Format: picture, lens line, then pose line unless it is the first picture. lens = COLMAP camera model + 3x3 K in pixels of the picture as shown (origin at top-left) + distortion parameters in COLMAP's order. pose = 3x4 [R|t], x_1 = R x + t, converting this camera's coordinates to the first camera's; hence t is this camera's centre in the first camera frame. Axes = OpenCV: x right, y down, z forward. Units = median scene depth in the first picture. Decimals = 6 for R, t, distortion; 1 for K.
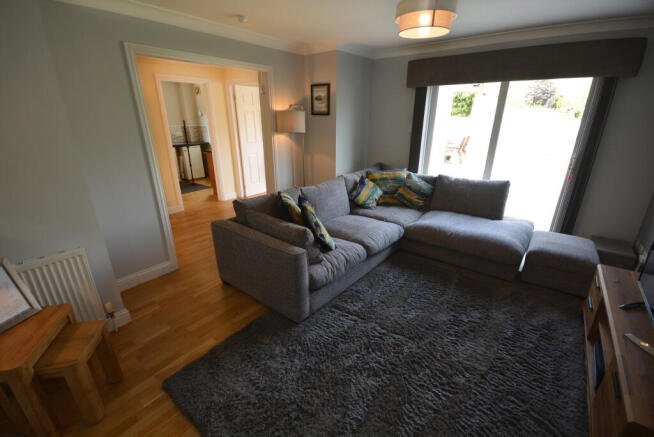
lens RADIAL K [[291.7, 0, 327.6], [0, 291.7, 221.5], [0, 0, 1]] dist [-0.000788, -0.000006]
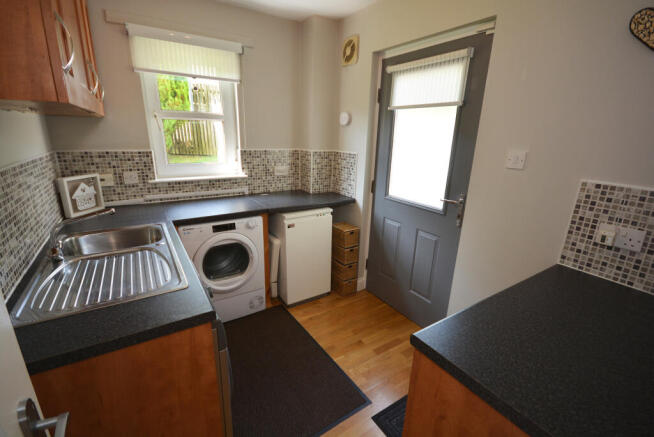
lens RADIAL K [[291.7, 0, 327.5], [0, 291.7, 216.9], [0, 0, 1]] dist [-0.000788, -0.000006]
pose [[0.936544, 0.125227, -0.327420, -0.327417], [-0.146475, 0.988366, -0.040958, -0.235546], [0.318481, 0.086317, 0.943991, 0.672682]]
